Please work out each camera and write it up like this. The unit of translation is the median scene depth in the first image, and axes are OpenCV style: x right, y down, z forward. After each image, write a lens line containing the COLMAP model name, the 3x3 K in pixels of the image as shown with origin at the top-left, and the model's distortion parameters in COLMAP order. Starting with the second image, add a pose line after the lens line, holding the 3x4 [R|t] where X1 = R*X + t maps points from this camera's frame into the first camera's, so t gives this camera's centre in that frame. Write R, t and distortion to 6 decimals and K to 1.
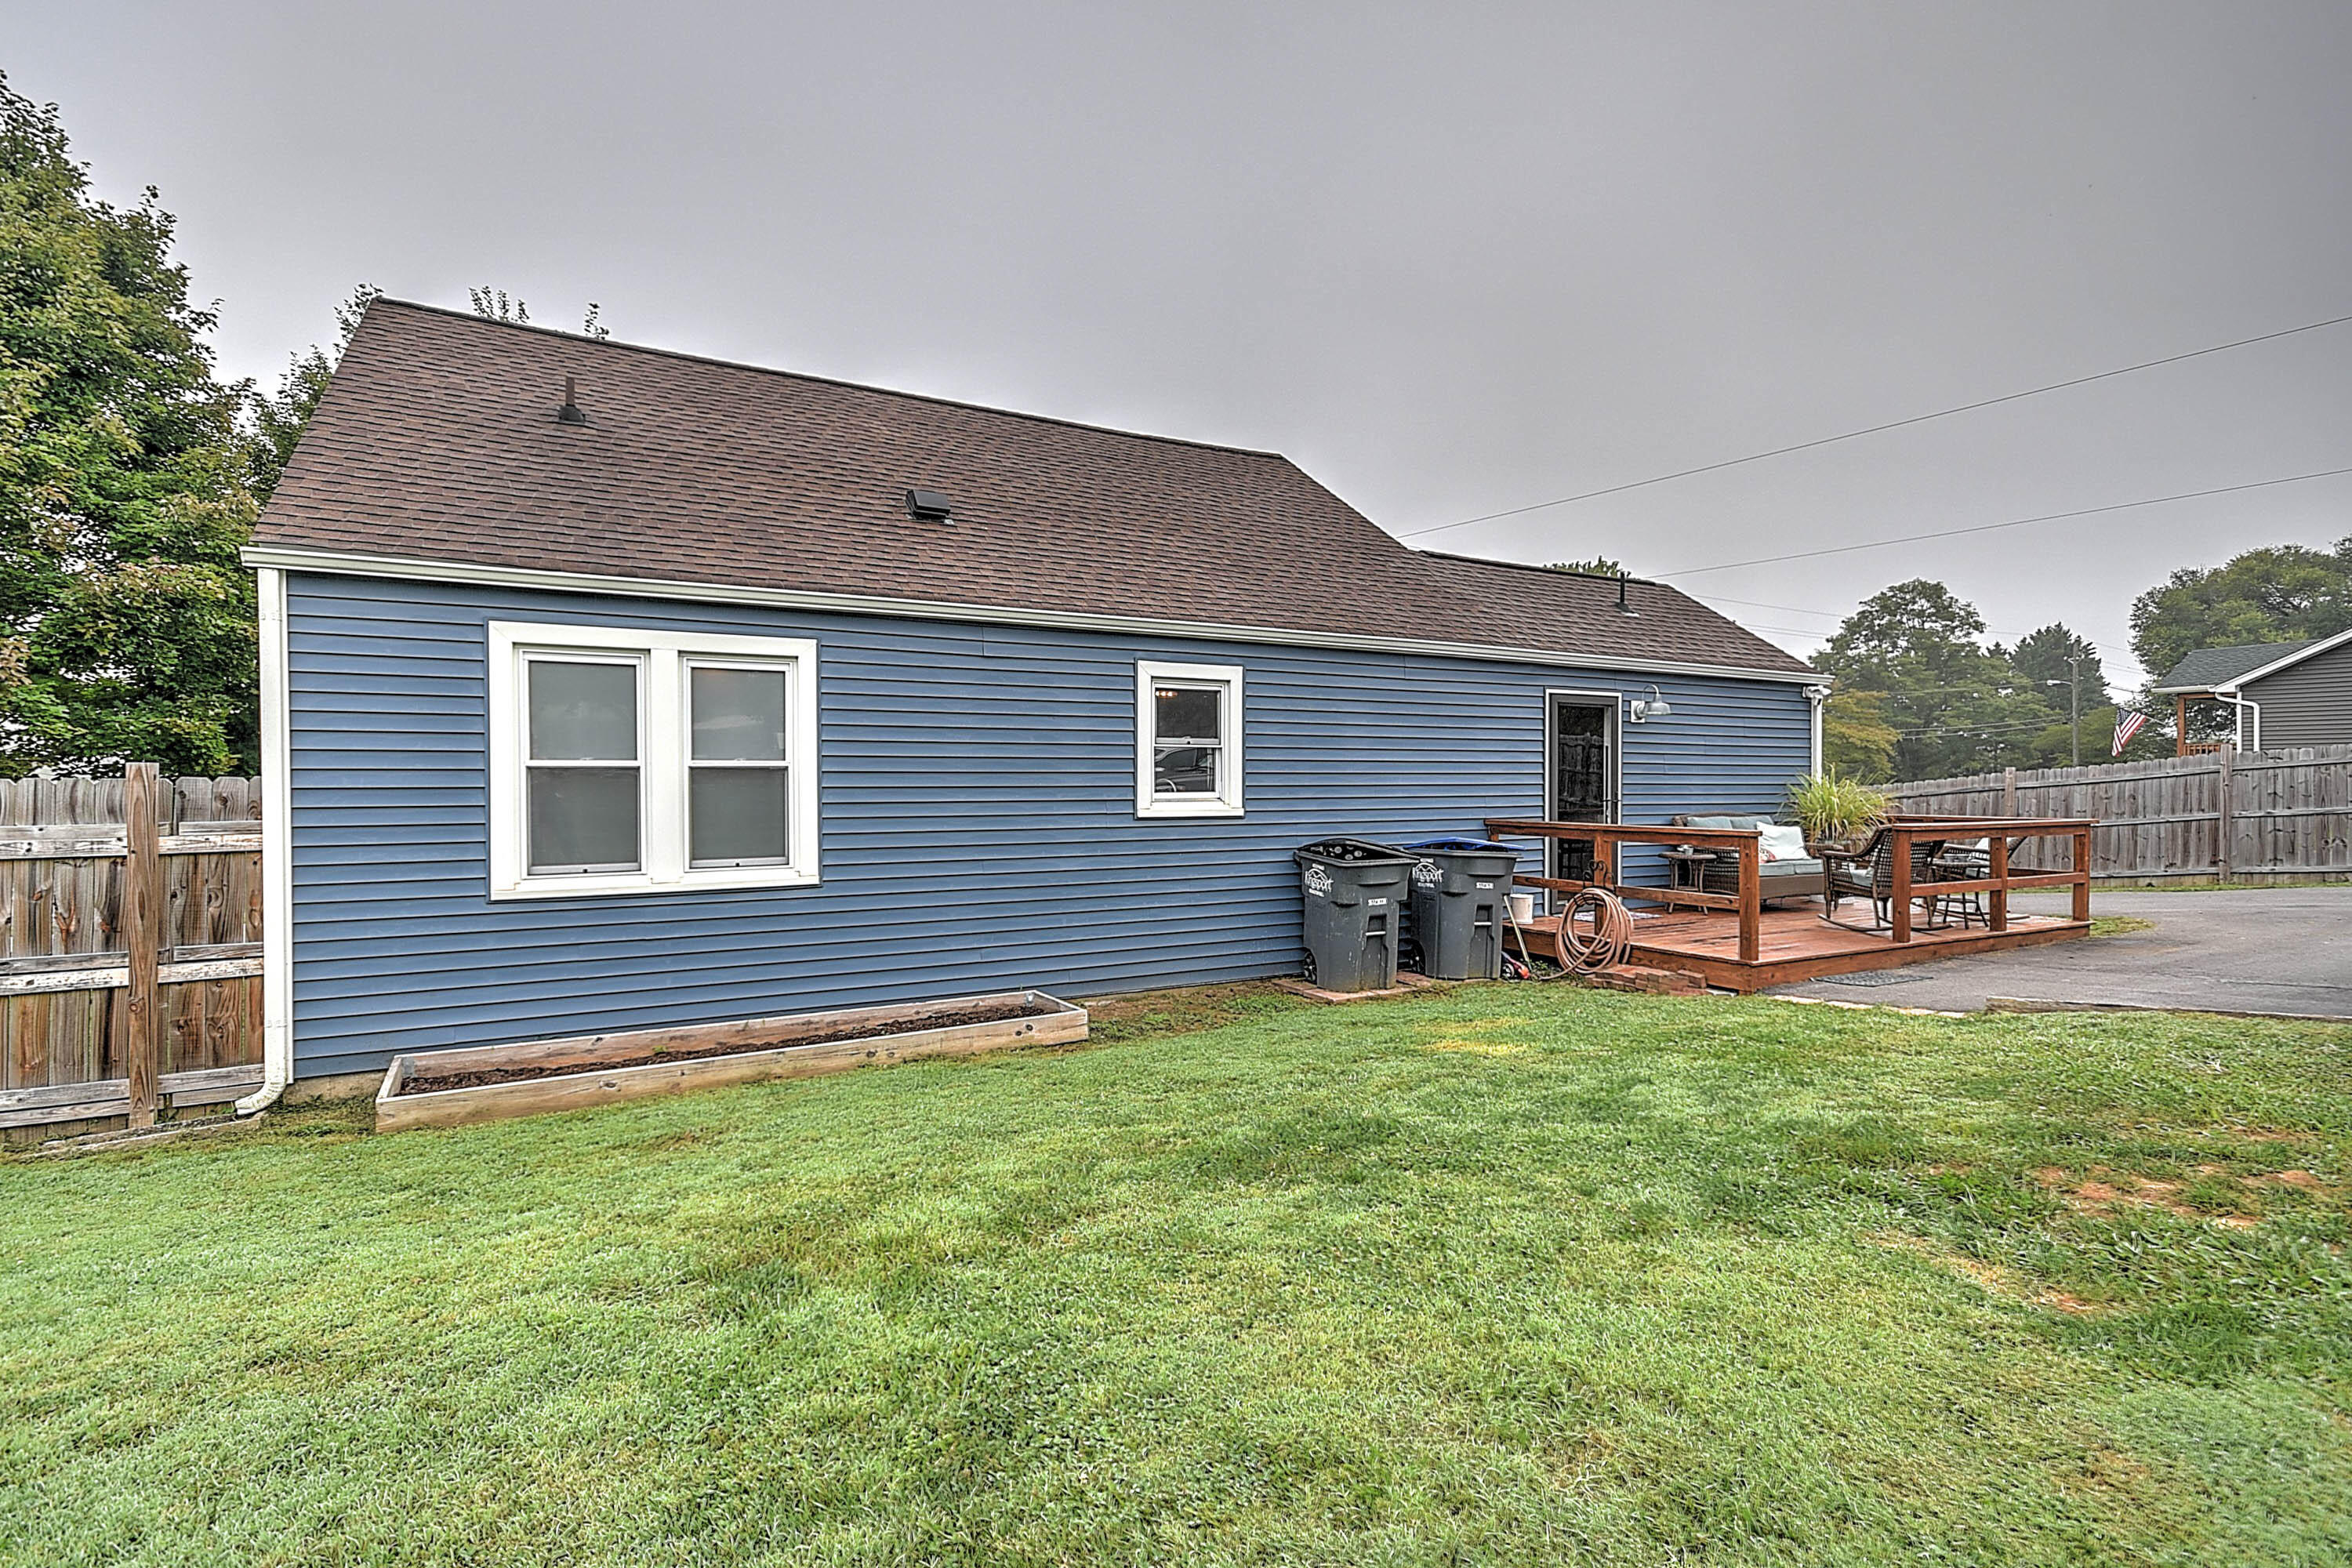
lens RADIAL K [[1077.8, 0, 1176.0], [0, 1077.8, 788.9], [0, 0, 1]] dist [0.012889, -0.002190]
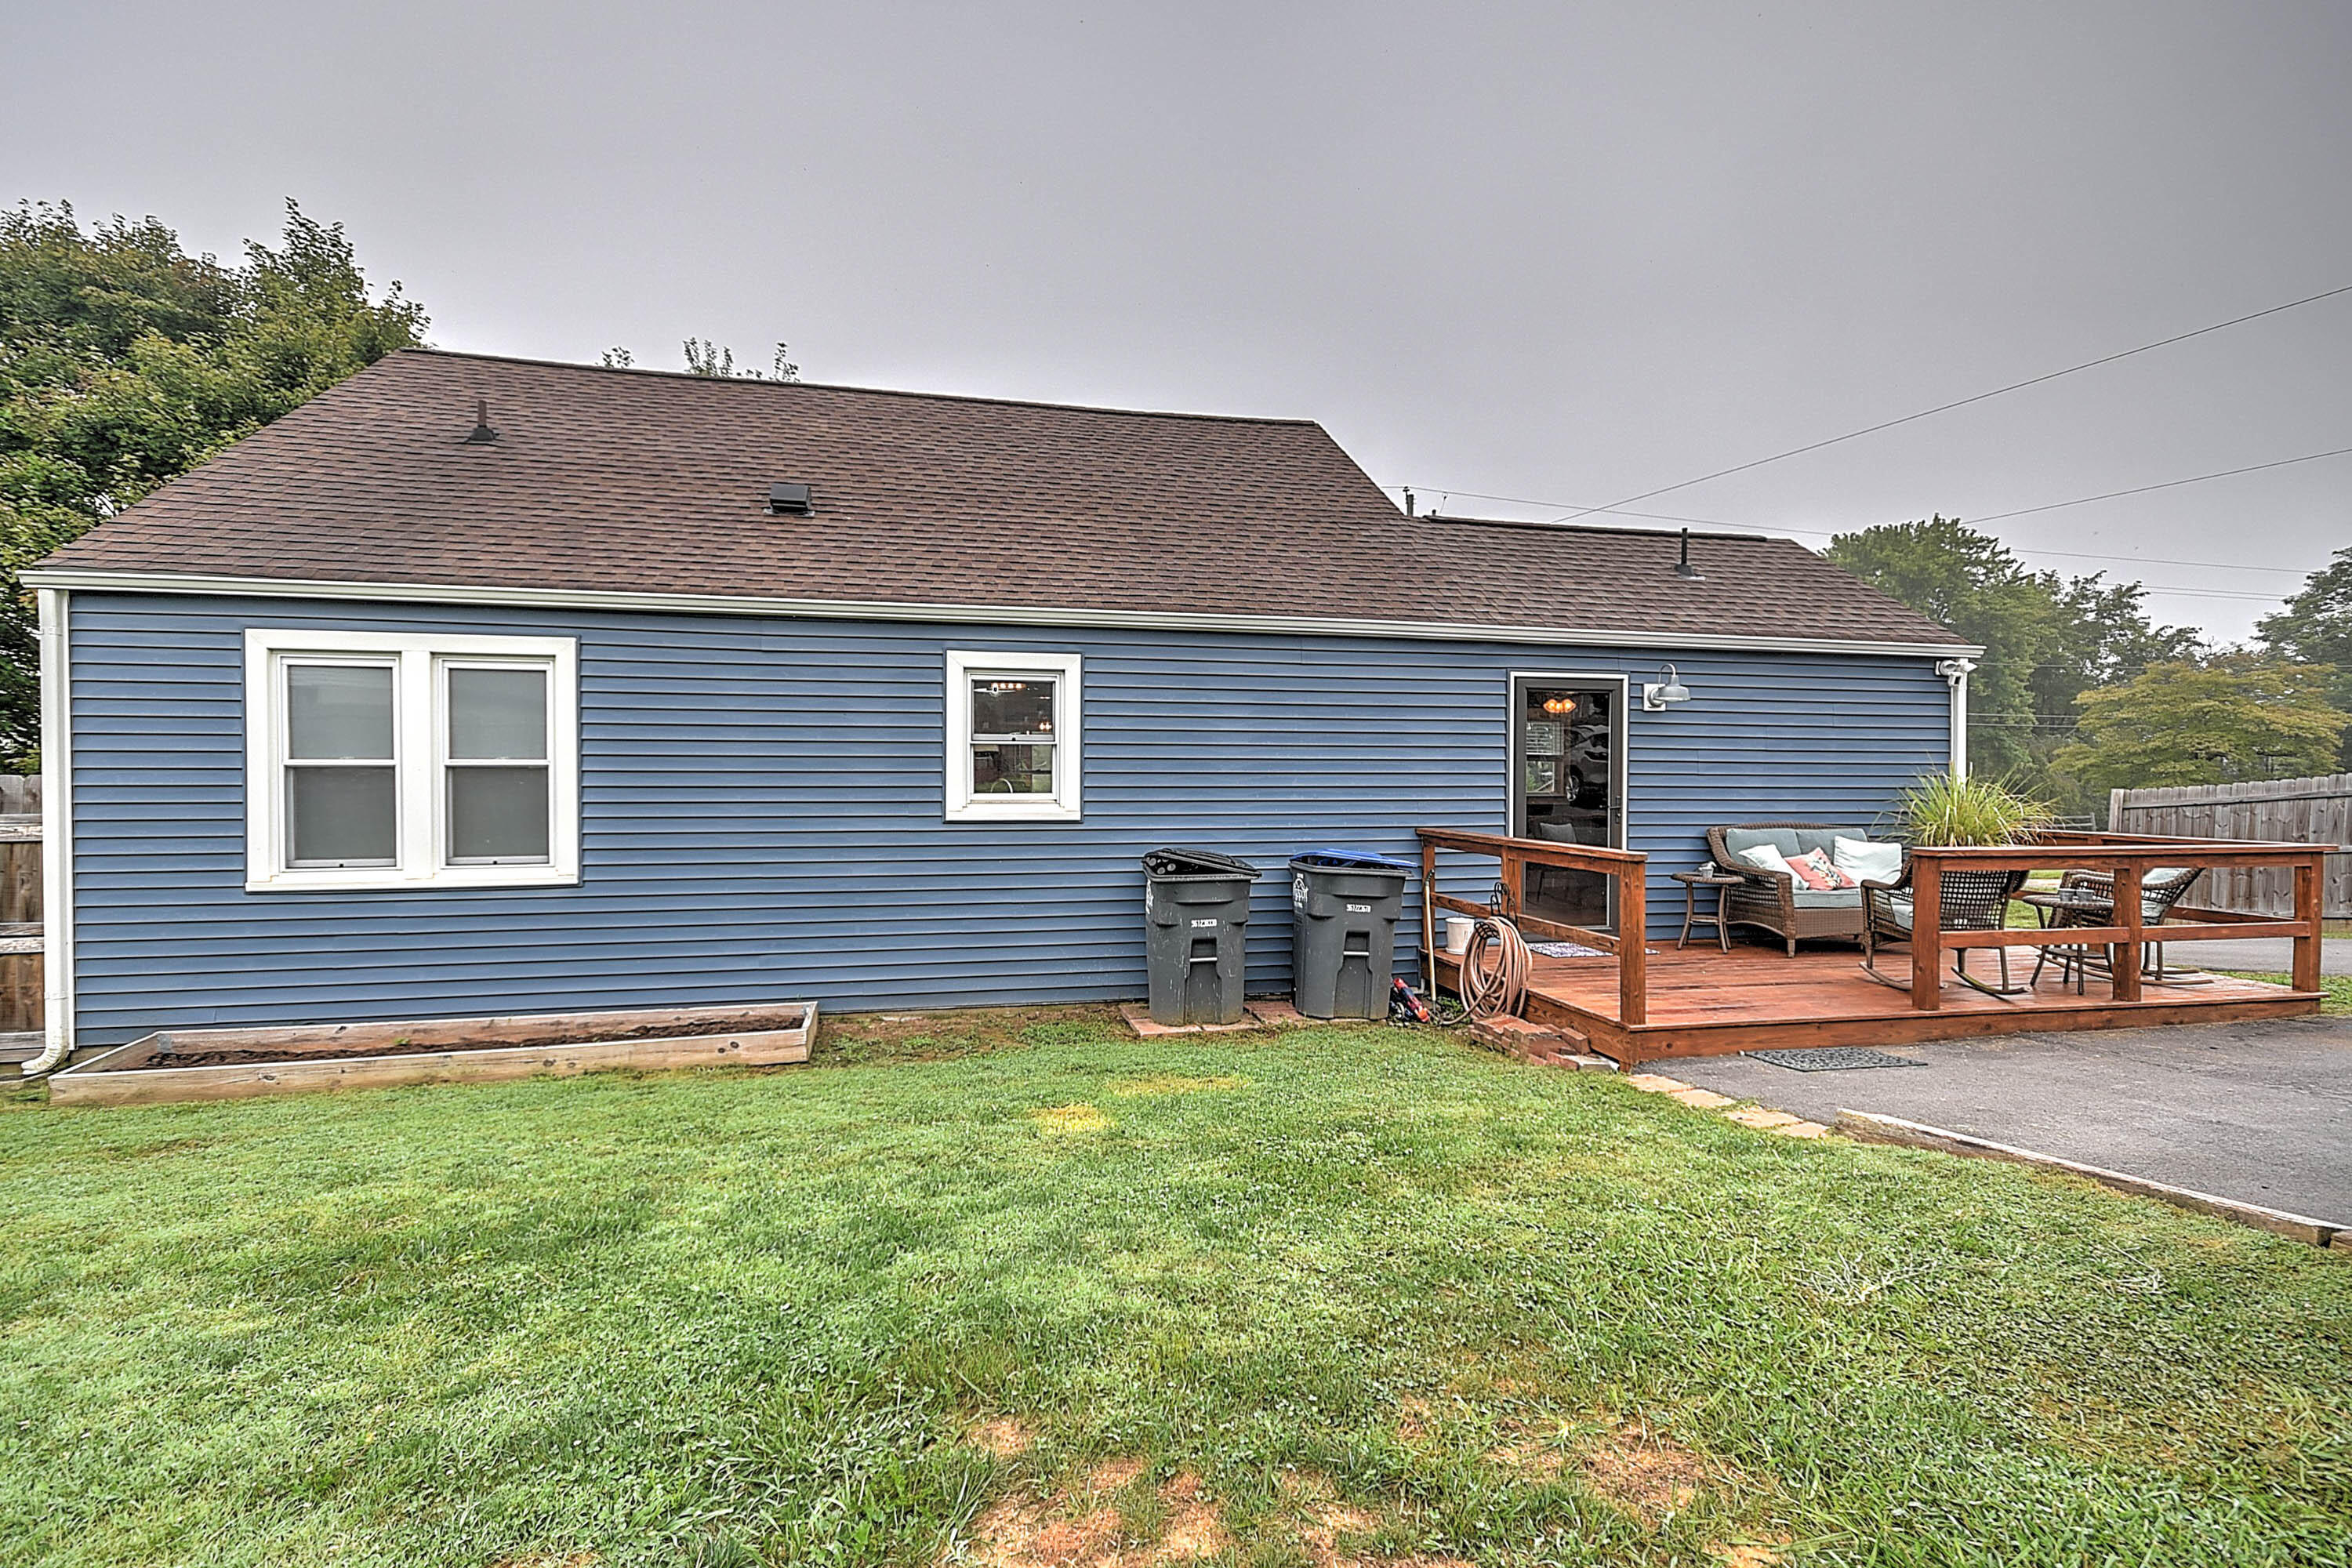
lens RADIAL K [[1059.1, 0, 1173.0], [0, 1059.1, 774.1], [0, 0, 1]] dist [0.011936, -0.003453]
pose [[0.961757, 0.006062, -0.273836, 0.400967], [-0.007187, 0.999969, -0.003107, -0.011791], [0.273809, 0.004956, 0.961771, 0.180601]]
